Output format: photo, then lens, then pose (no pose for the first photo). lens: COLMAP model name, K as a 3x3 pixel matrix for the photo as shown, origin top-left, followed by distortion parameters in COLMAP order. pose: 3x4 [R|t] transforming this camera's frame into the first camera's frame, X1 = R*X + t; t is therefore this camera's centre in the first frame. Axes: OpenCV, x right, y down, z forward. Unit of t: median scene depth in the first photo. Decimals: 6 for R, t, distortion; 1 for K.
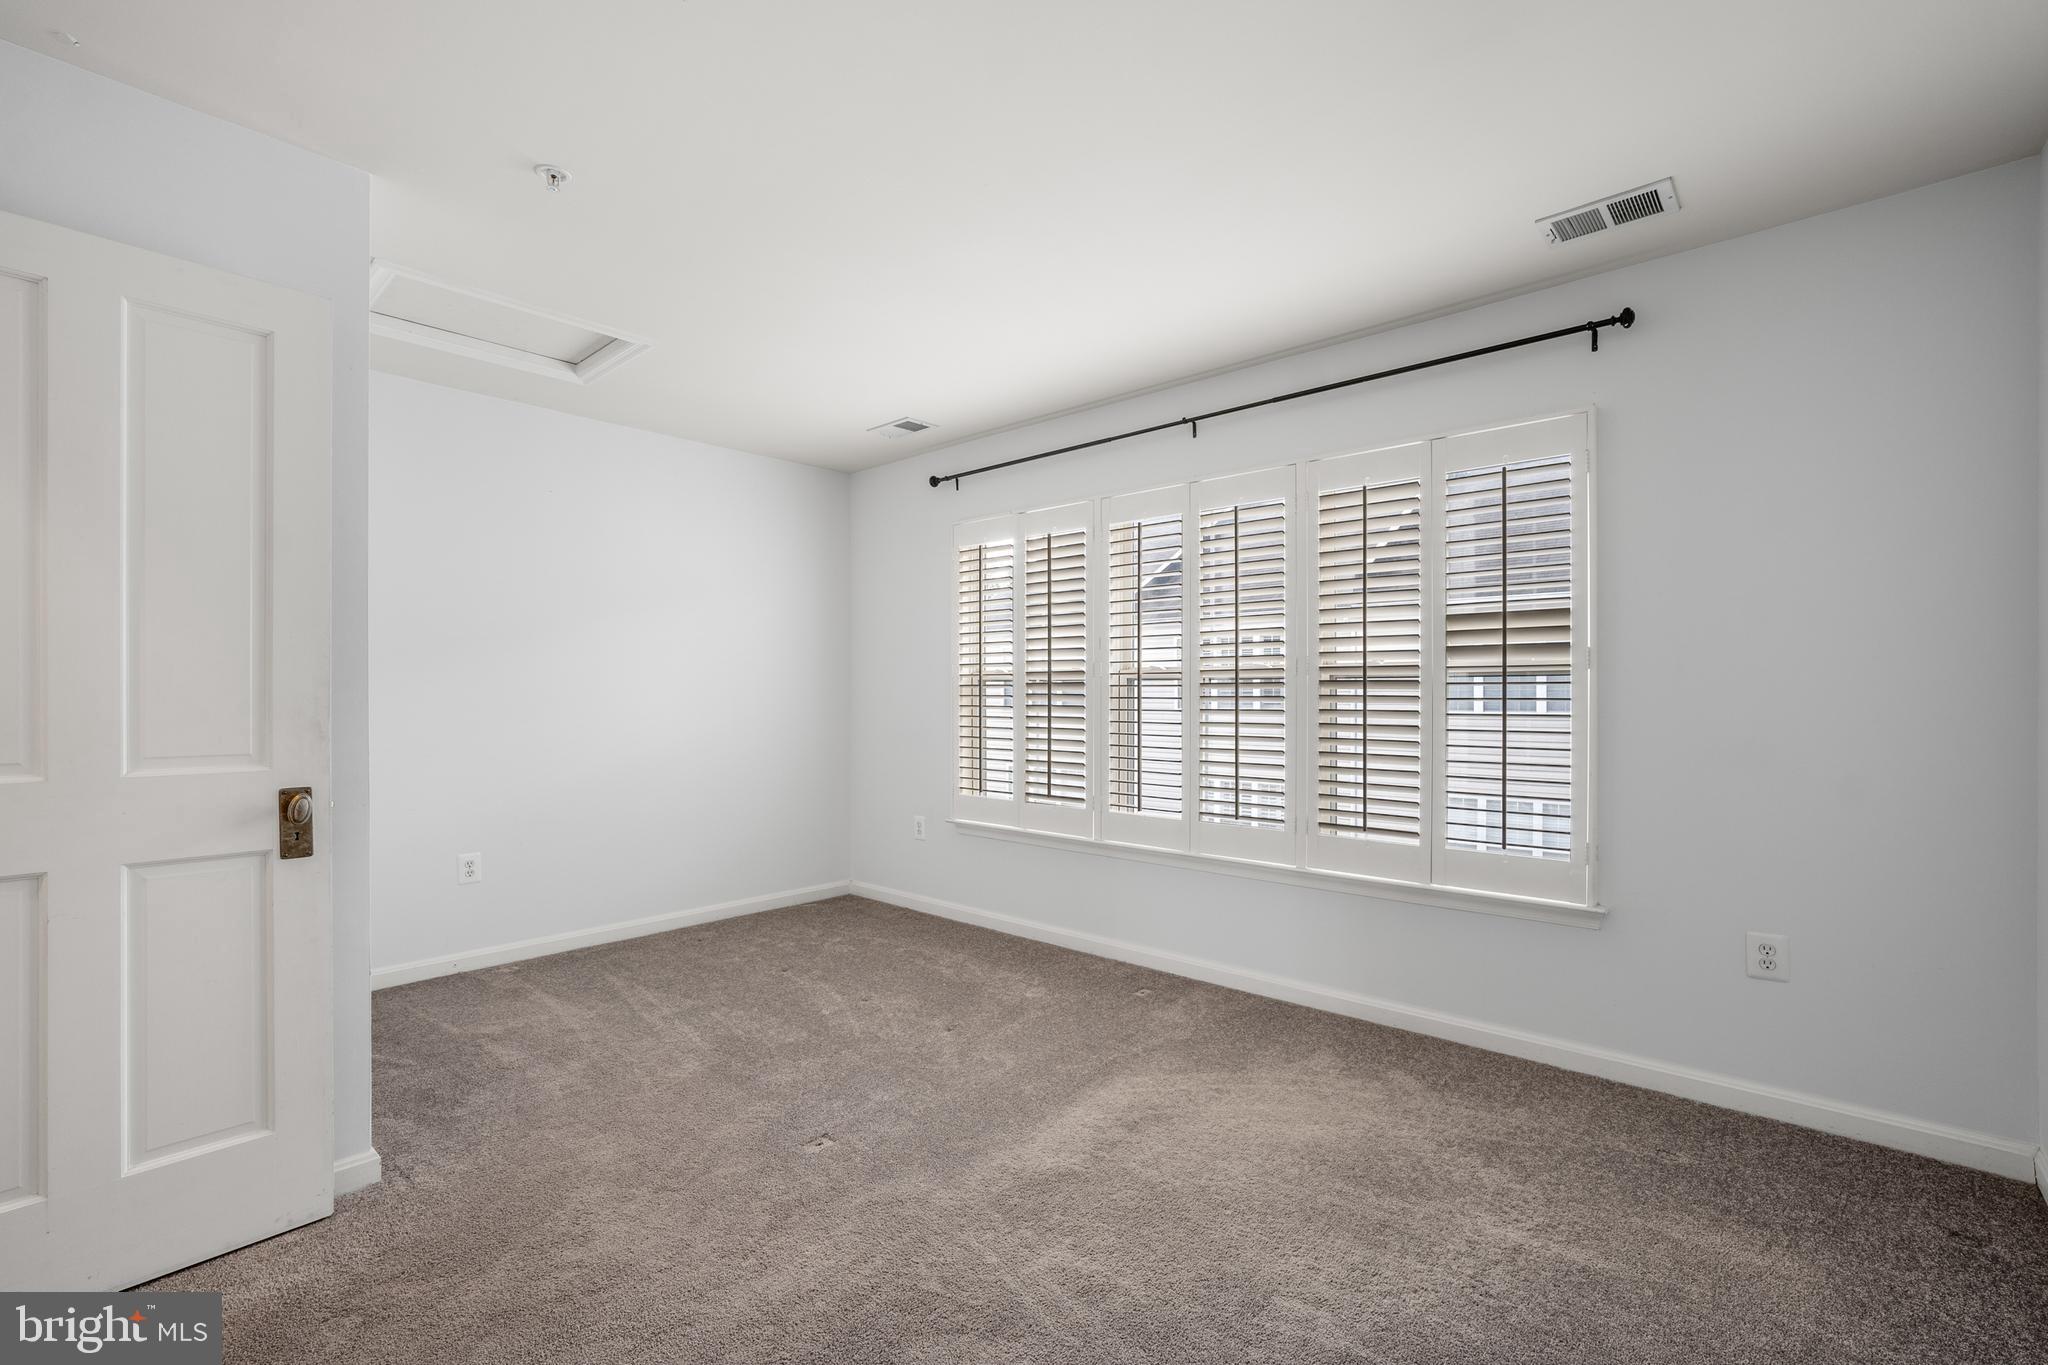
lens RADIAL K [[881.9, 0, 1015.5], [0, 881.9, 665.4], [0, 0, 1]] dist [-0.038387, 0.014739]
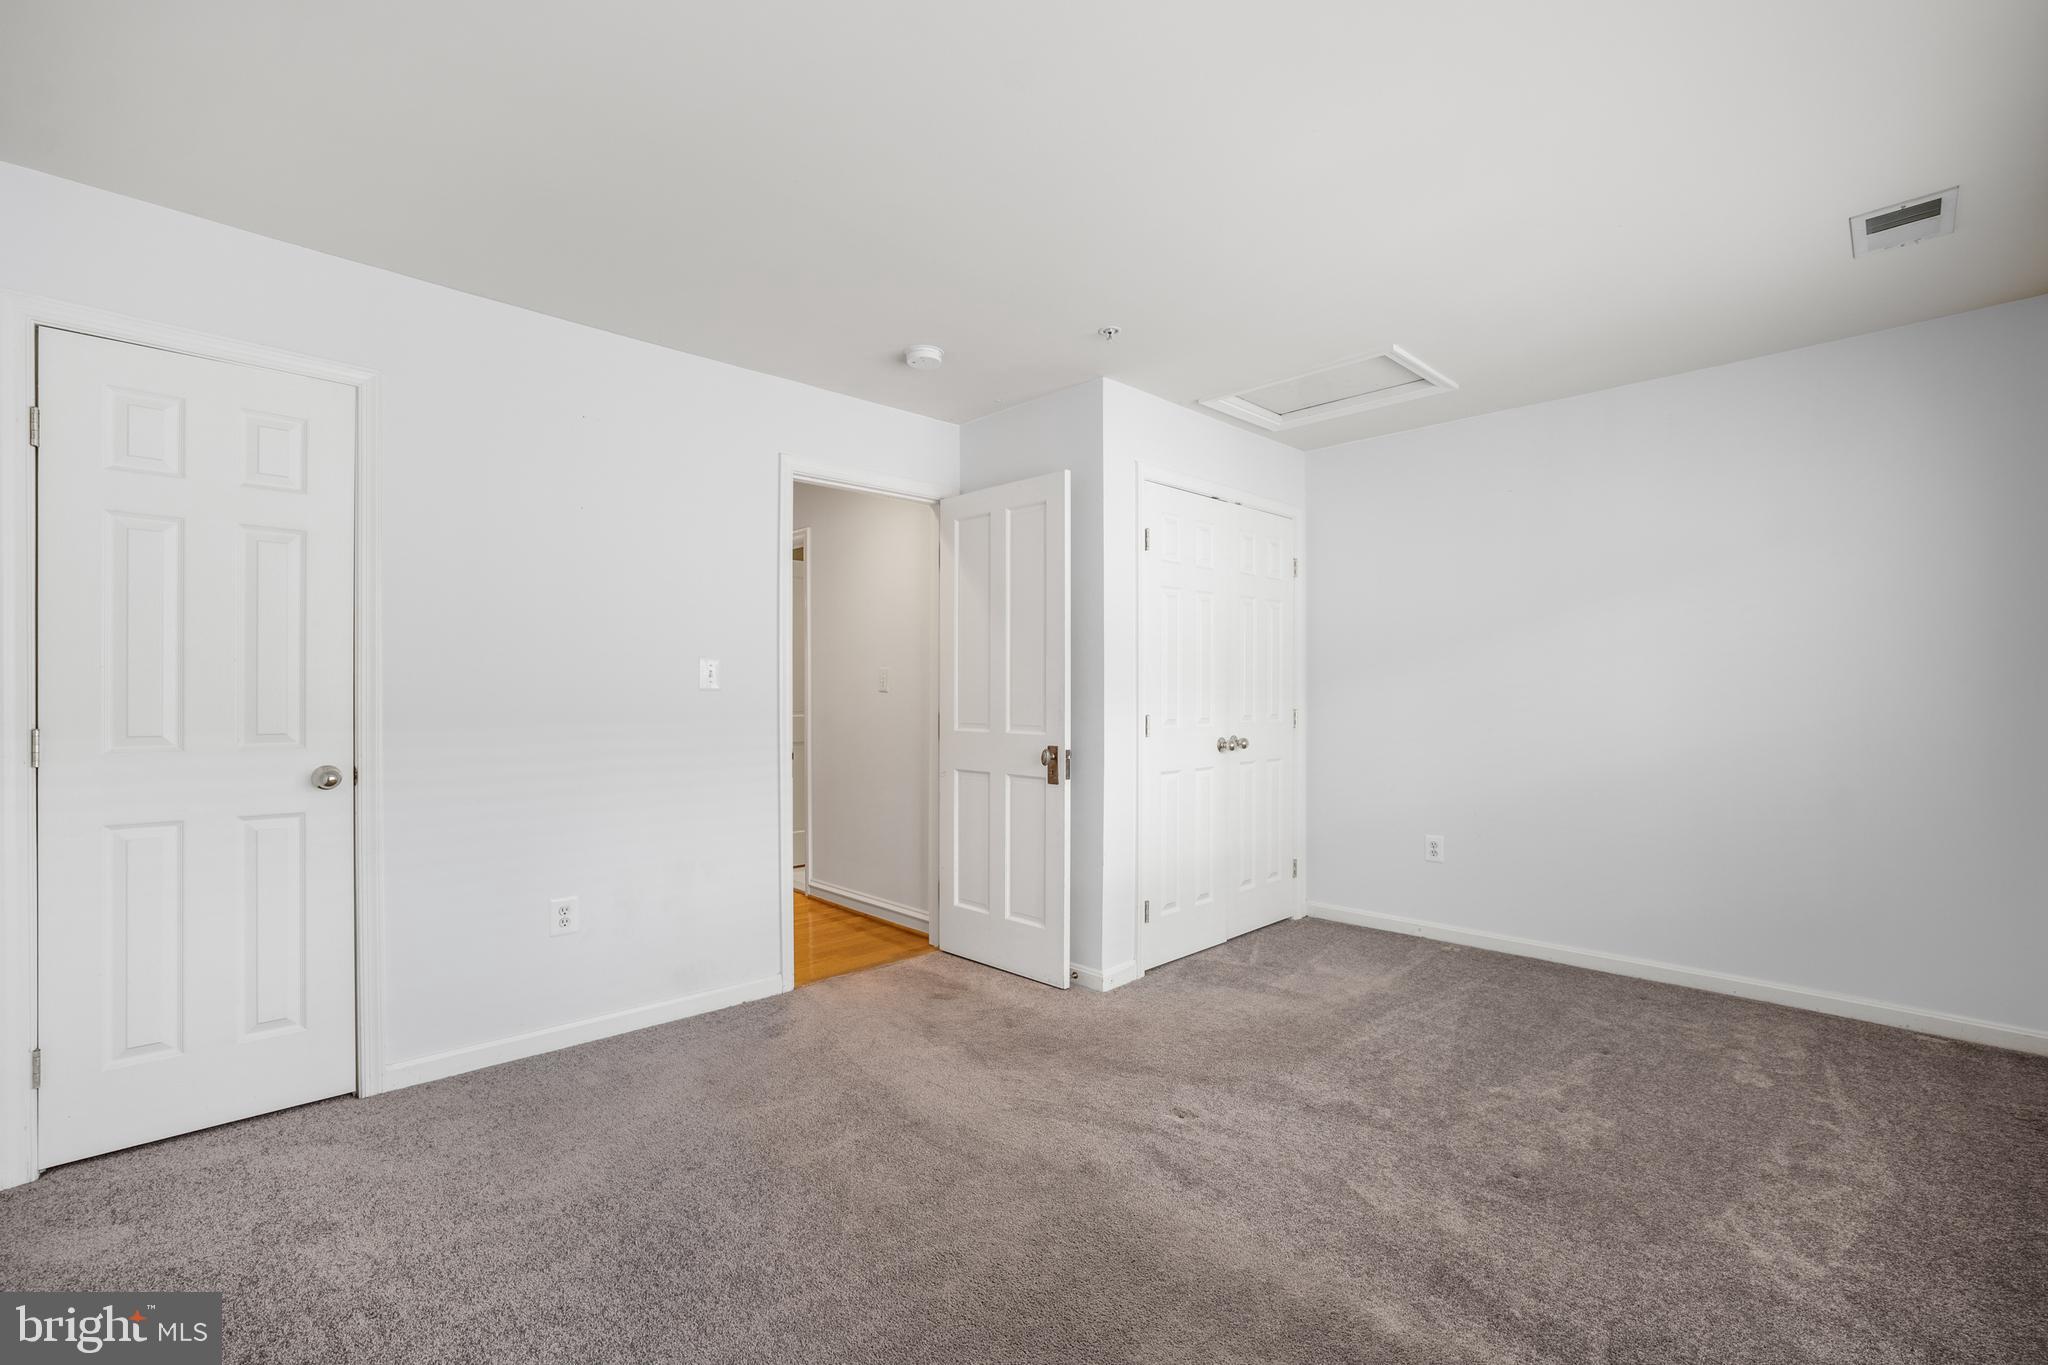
lens RADIAL K [[881.9, 0, 1015.5], [0, 881.9, 665.4], [0, 0, 1]] dist [-0.038387, 0.014739]
pose [[-0.030095, -0.015173, -0.999432, 0.588206], [0.028367, 0.999469, -0.016028, -0.001261], [0.999144, -0.028833, -0.029649, 0.558748]]
